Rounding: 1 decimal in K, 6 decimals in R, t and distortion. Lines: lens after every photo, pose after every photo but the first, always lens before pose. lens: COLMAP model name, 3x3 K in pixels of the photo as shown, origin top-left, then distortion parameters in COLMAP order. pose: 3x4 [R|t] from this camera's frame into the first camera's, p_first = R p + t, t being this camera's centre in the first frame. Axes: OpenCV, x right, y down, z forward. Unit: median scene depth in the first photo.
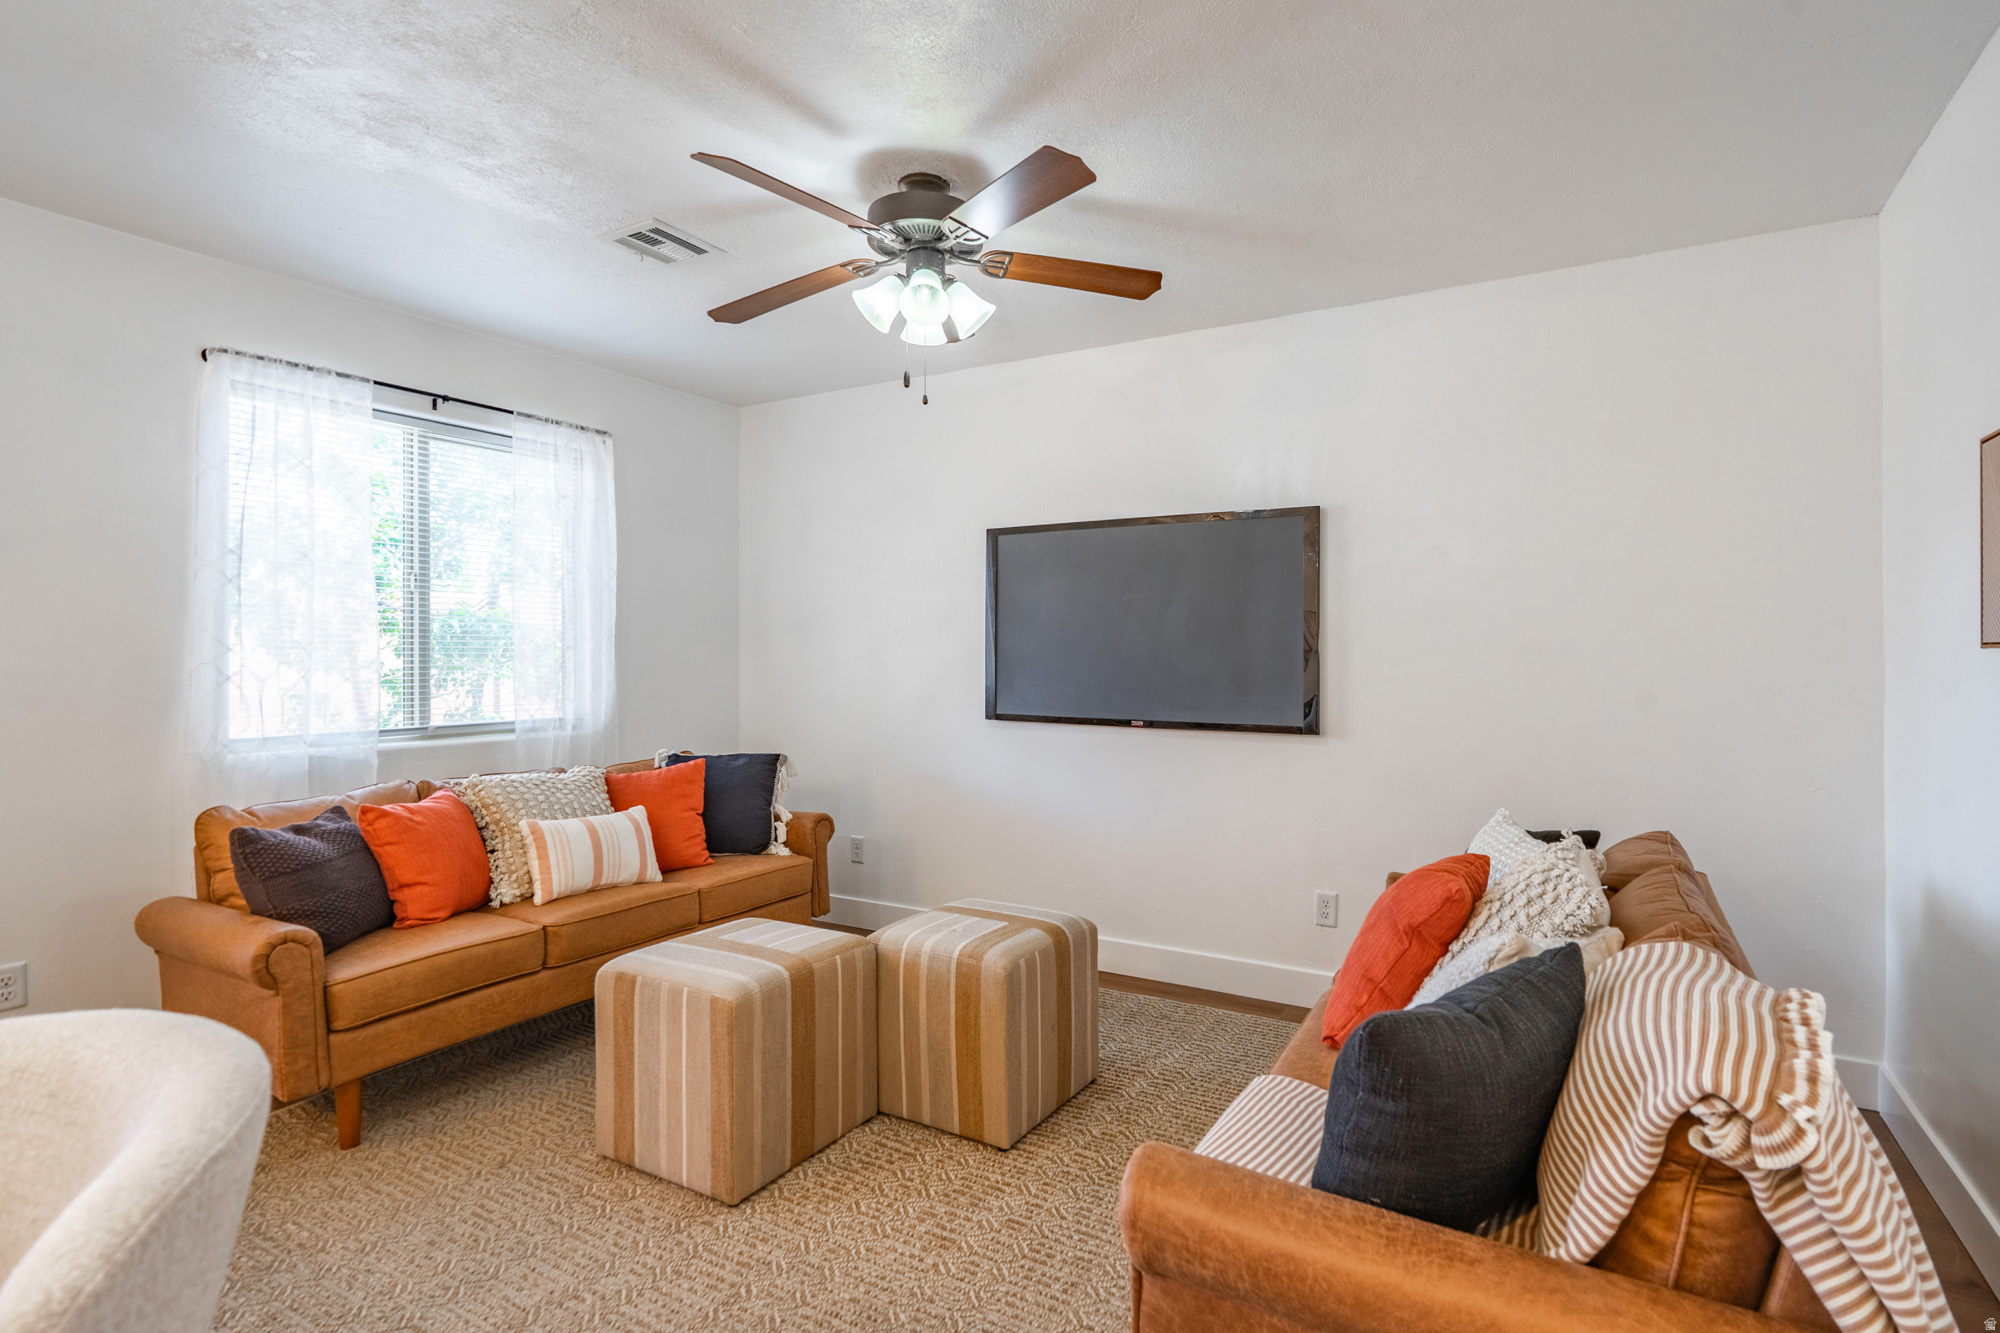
lens RADIAL K [[950.5, 0, 1073.2], [0, 950.5, 653.6], [0, 0, 1]] dist [-0.000410, 0.000398]
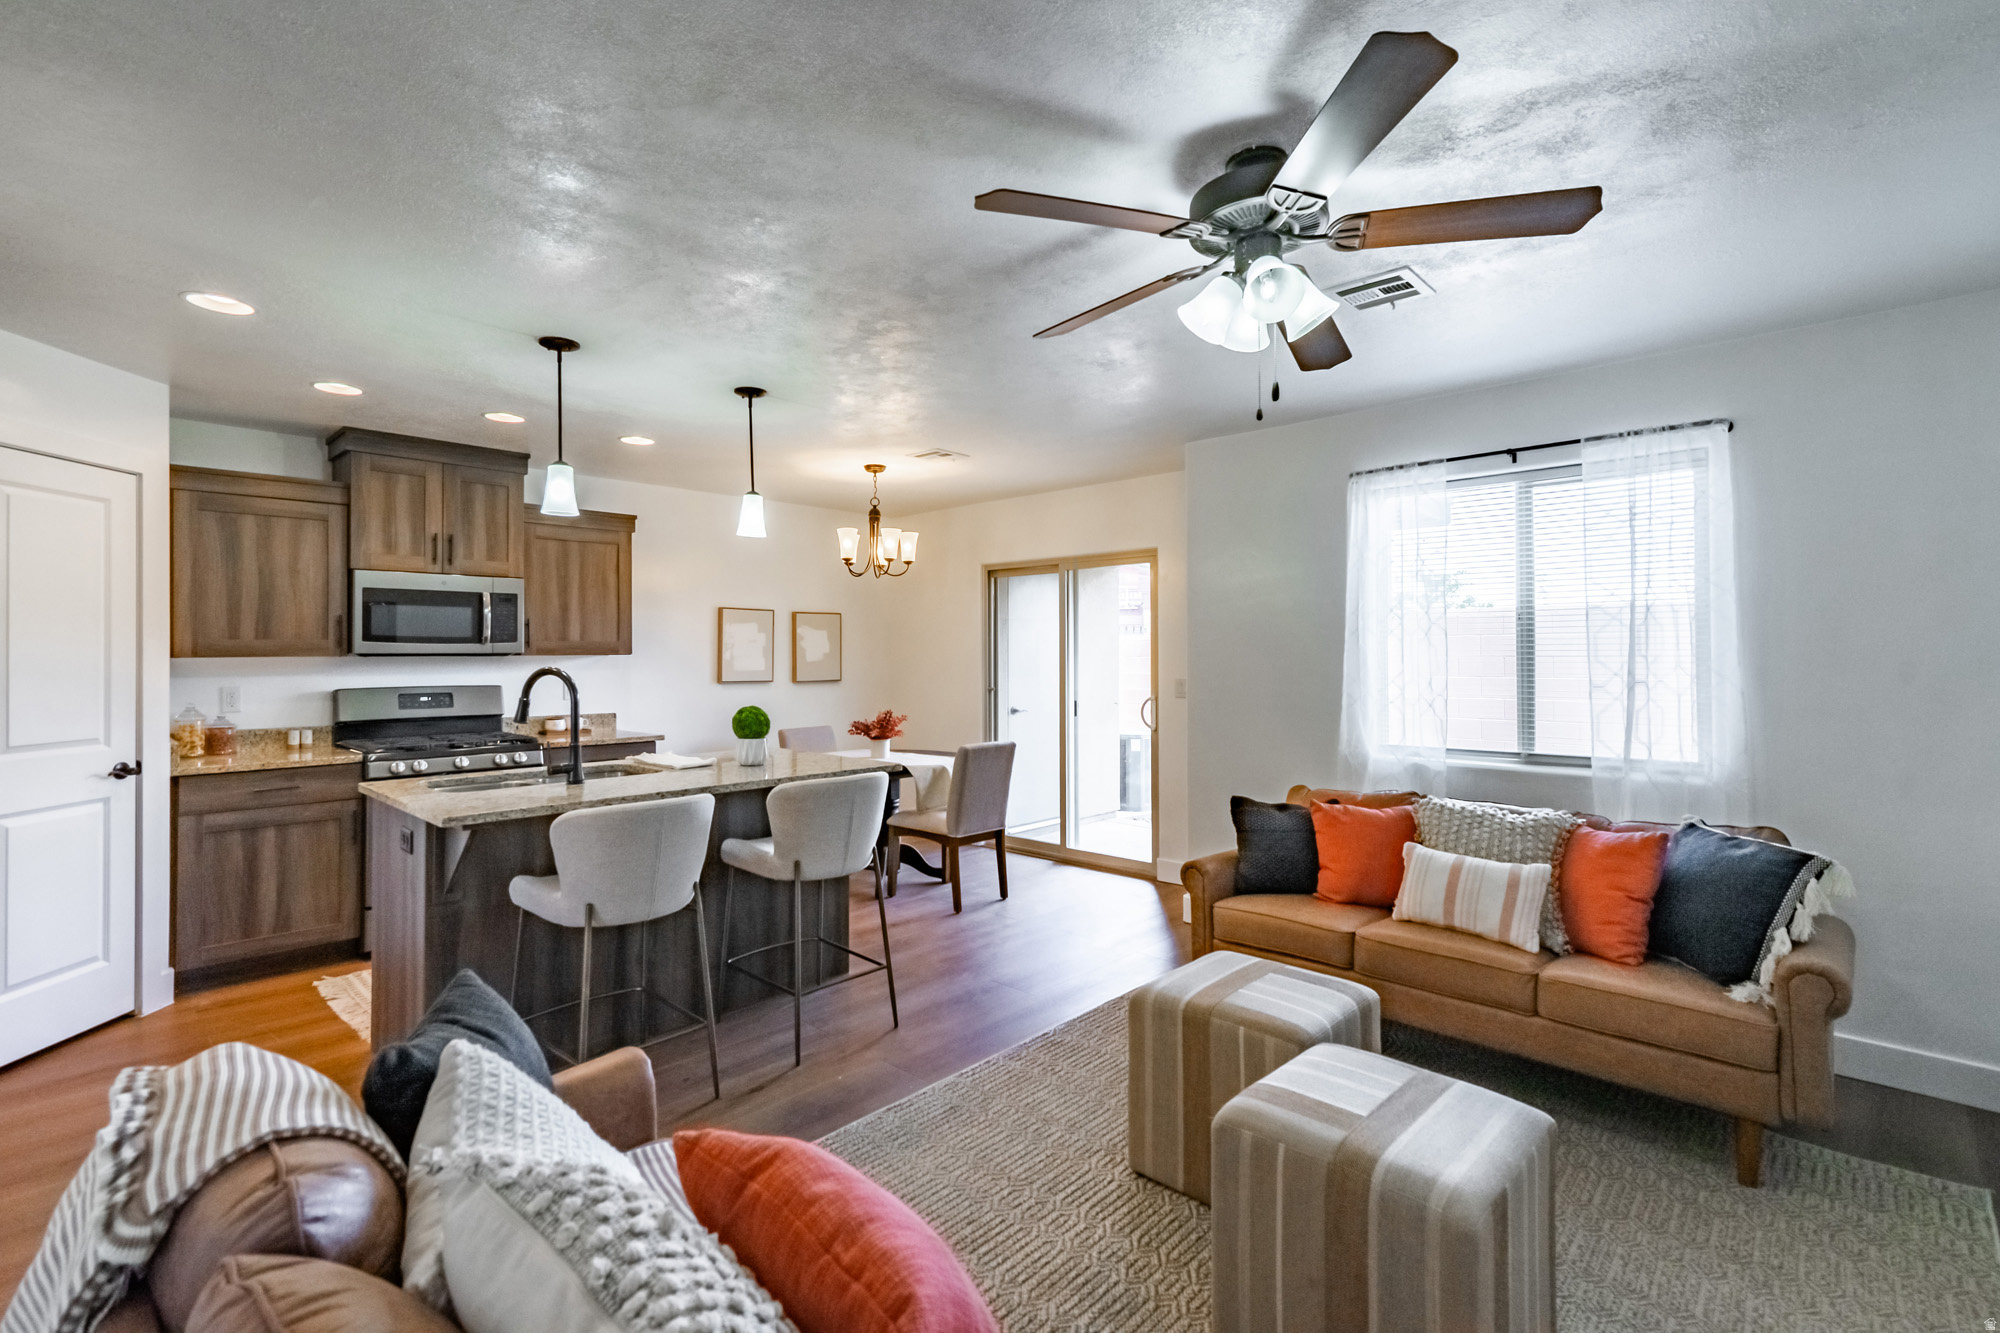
lens RADIAL K [[869.8, 0, 990.5], [0, 869.8, 645.5], [0, 0, 1]] dist [0.000349, 0.000643]
pose [[-0.240725, -0.012749, -0.970510, 0.581961], [0.004659, 0.999887, -0.014291, -0.045829], [0.970582, -0.007961, -0.240638, 0.861568]]
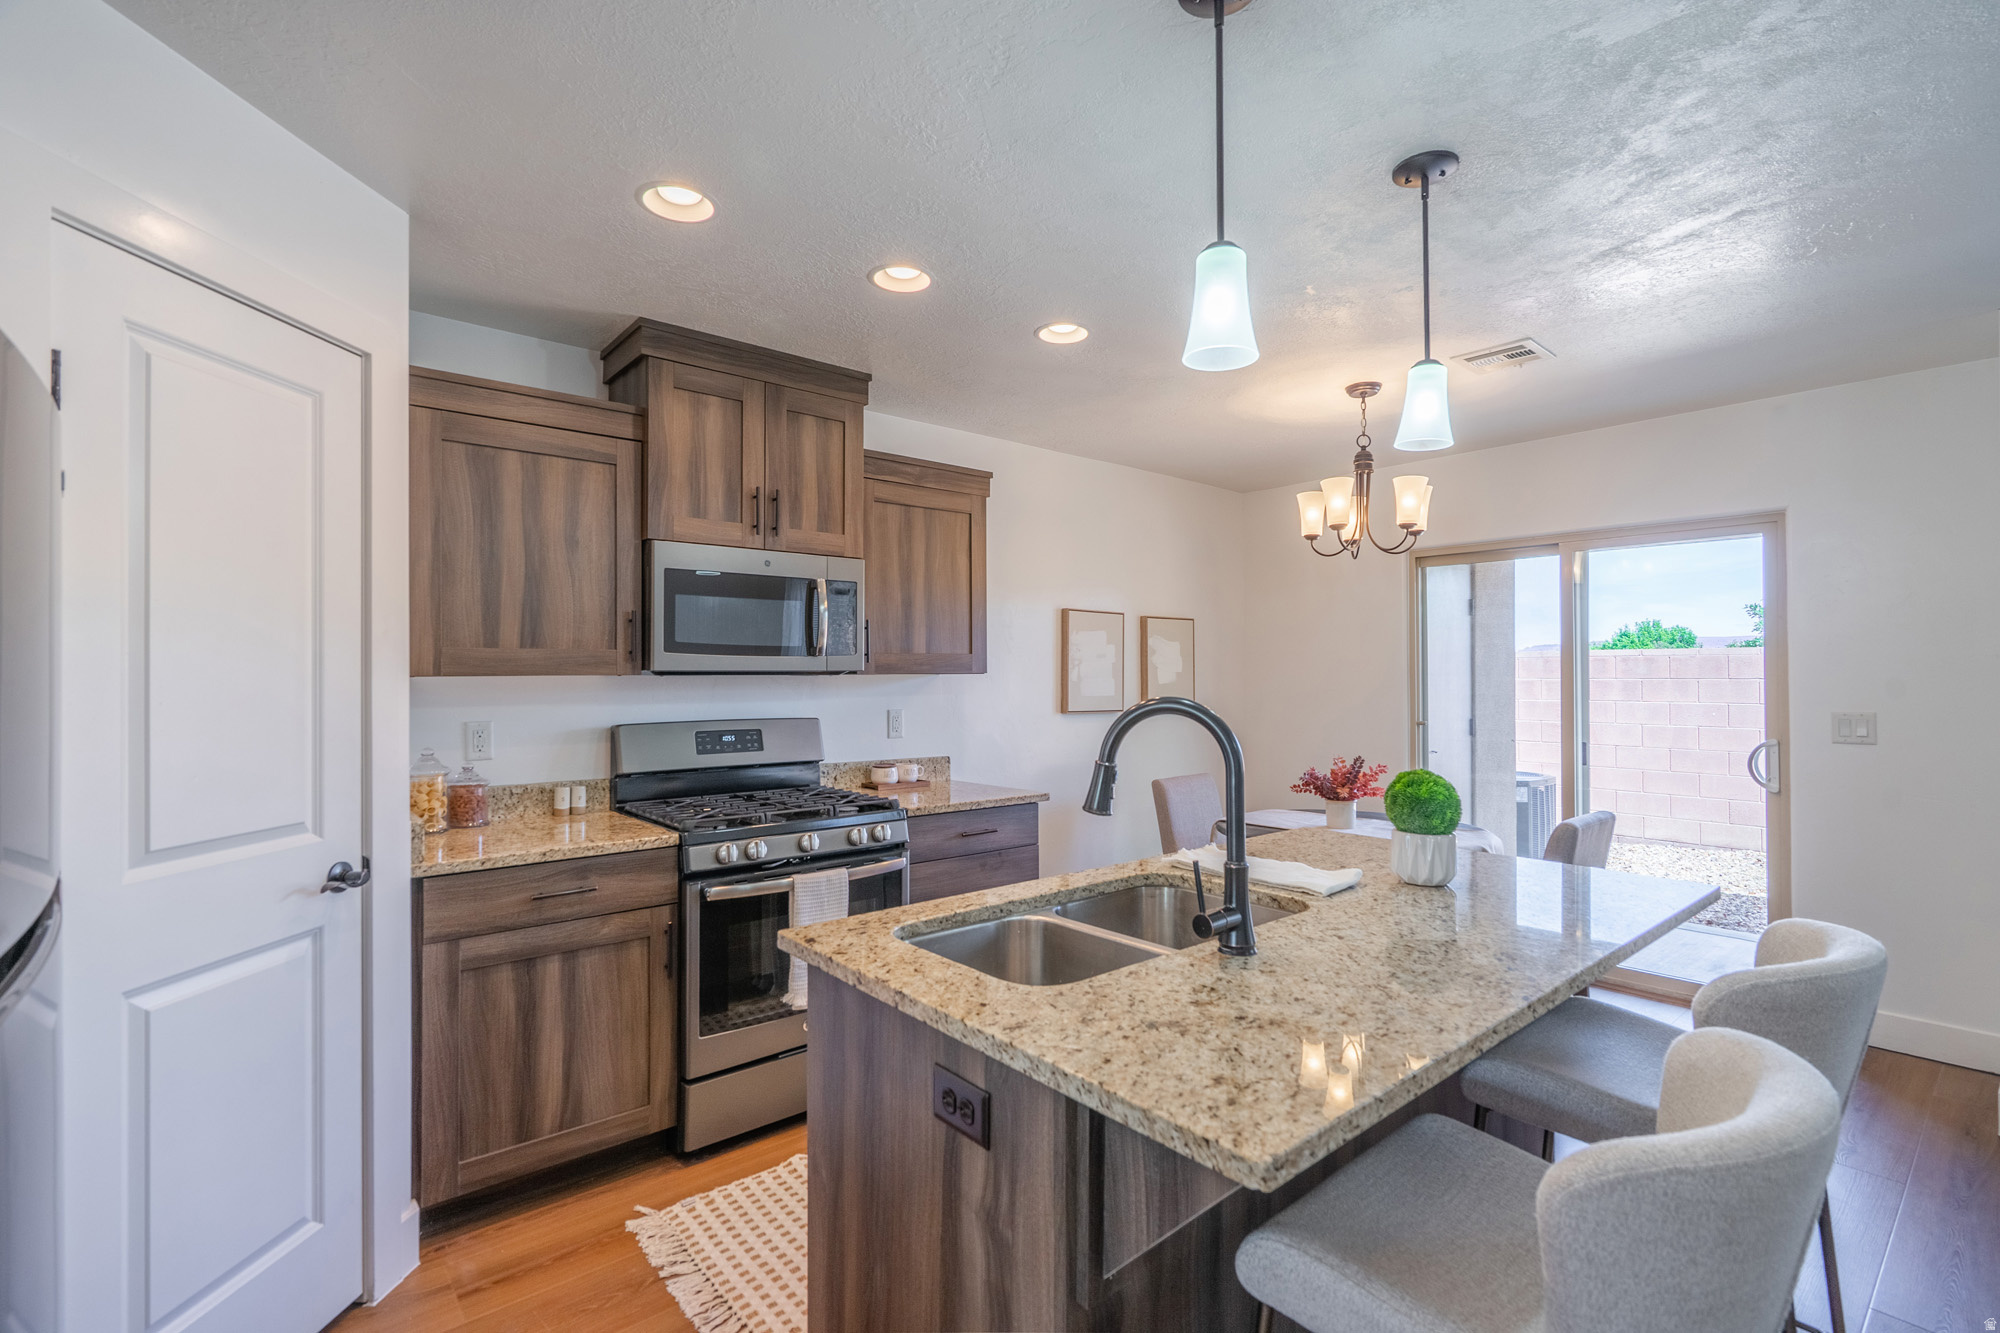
lens RADIAL K [[893.2, 0, 1014.2], [0, 893.2, 668.0], [0, 0, 1]] dist [-0.001410, 0.000660]
pose [[-0.345857, -0.011038, -0.938222, 0.160079], [0.002120, 0.999919, -0.012545, -0.048408], [0.938285, -0.006328, -0.345806, 0.115231]]
